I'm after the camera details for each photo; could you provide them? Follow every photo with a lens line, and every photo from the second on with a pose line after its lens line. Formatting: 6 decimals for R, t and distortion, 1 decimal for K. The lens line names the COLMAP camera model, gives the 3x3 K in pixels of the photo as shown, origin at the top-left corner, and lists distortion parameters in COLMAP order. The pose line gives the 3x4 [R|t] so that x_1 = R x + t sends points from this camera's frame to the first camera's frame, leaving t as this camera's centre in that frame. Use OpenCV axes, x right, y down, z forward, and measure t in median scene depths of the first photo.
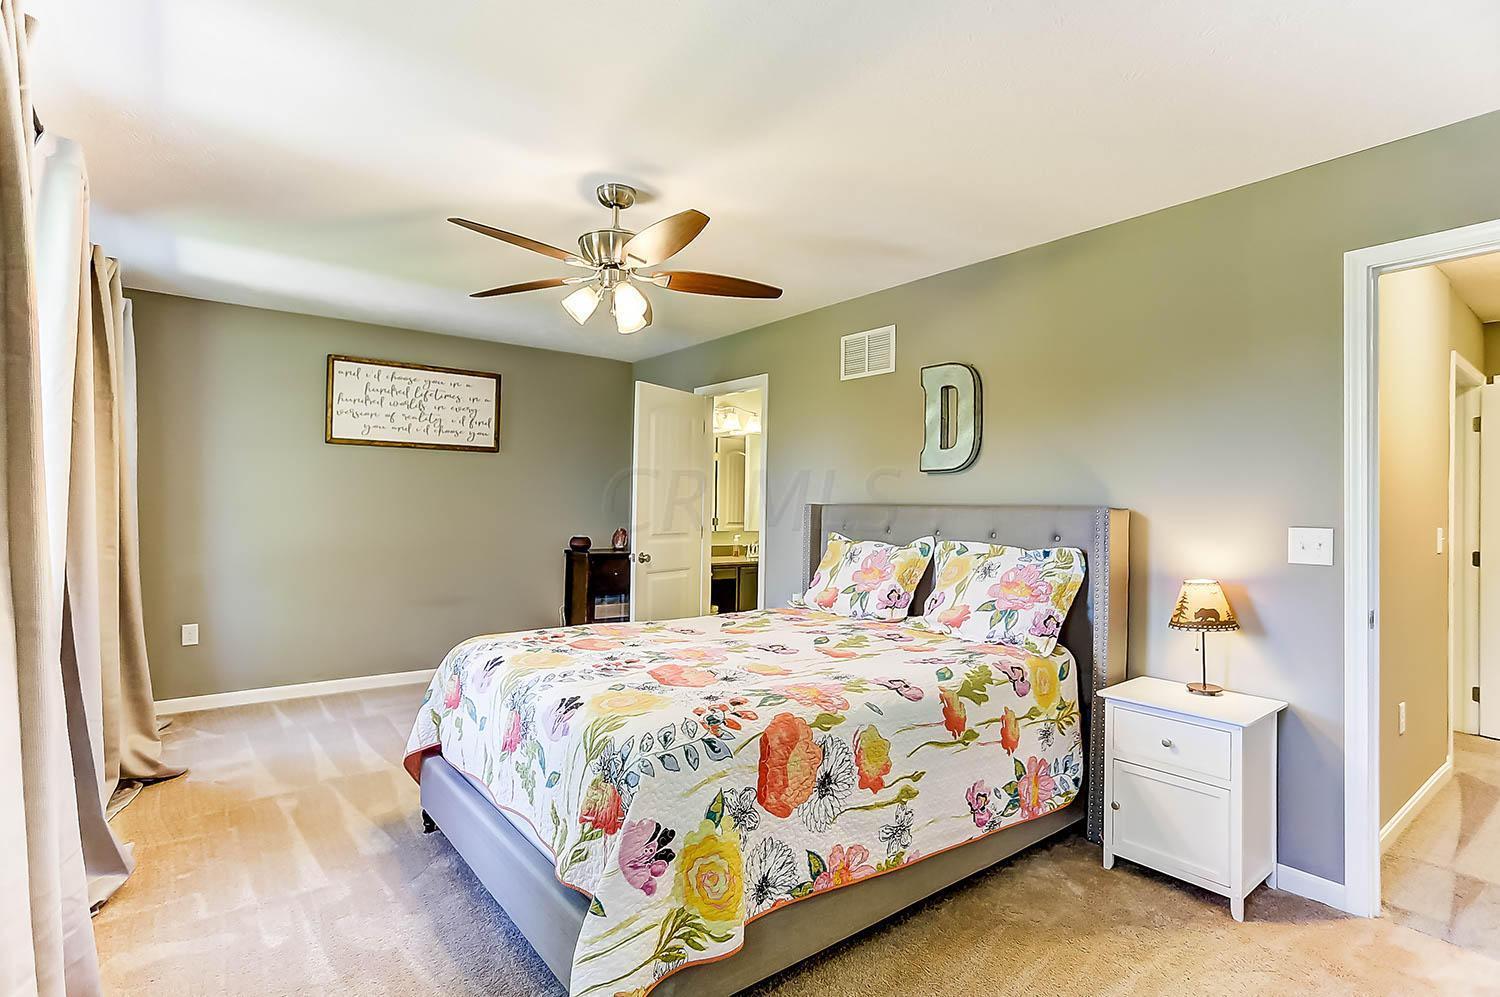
lens RADIAL K [[739.1, 0, 748.9], [0, 739.1, 503.7], [0, 0, 1]] dist [-0.039907, 0.017253]
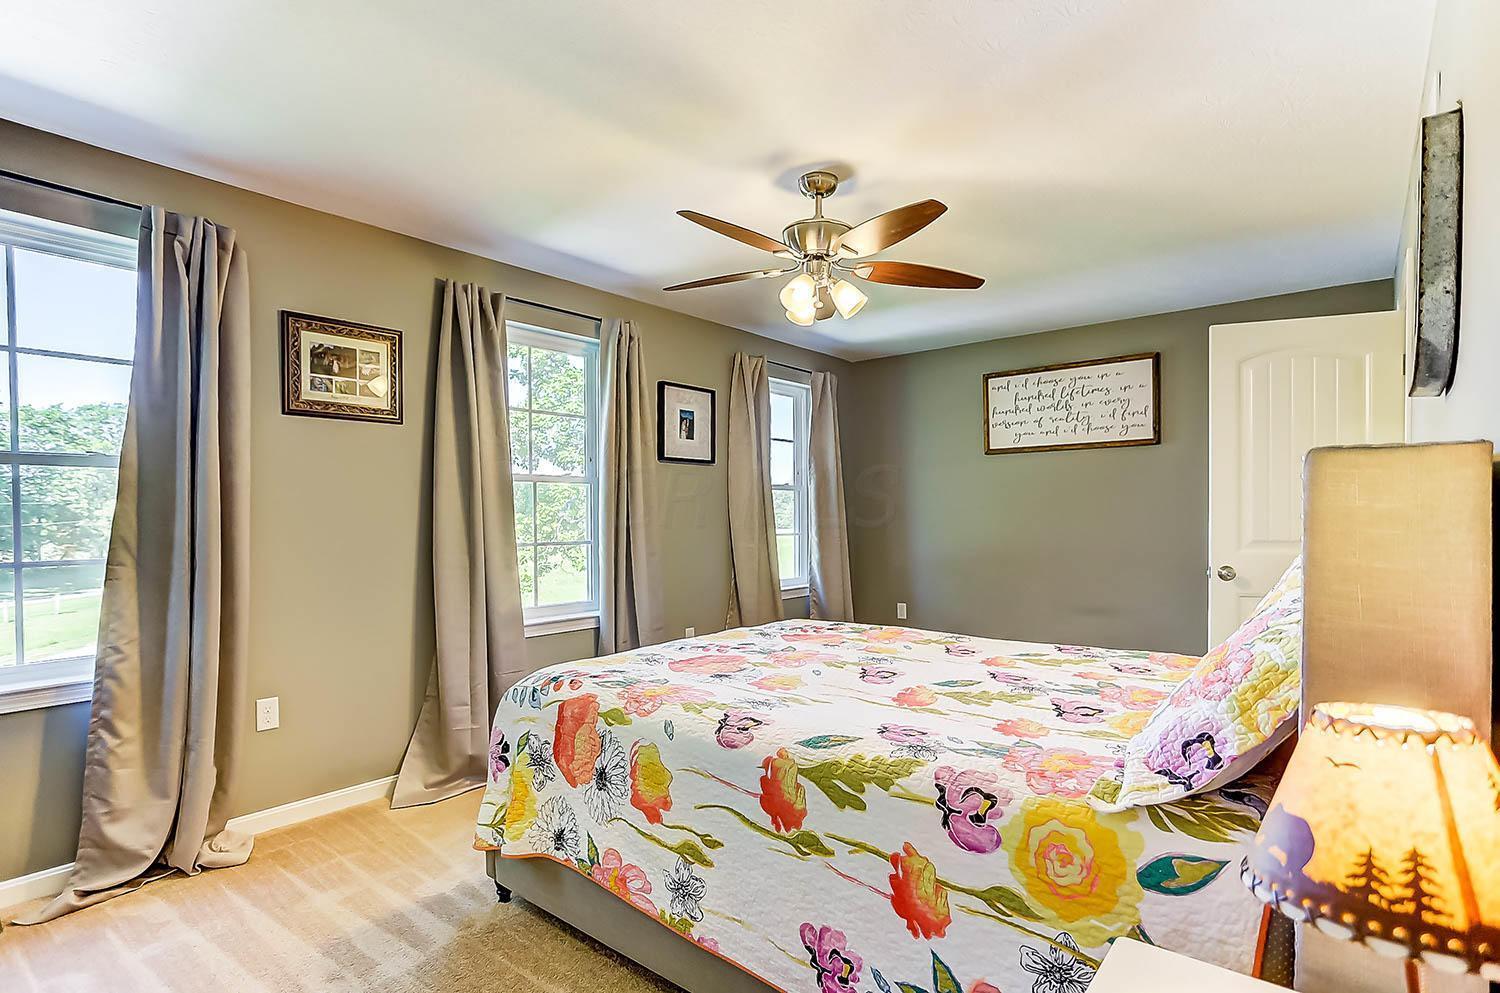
lens RADIAL K [[739.1, 0, 740.1], [0, 739.1, 534.1], [0, 0, 1]] dist [-0.039907, 0.017253]
pose [[0.202927, 0.006938, -0.979169, 0.907484], [0.015758, 0.999822, 0.010350, 0.042431], [0.979067, -0.017530, 0.202781, 0.818872]]
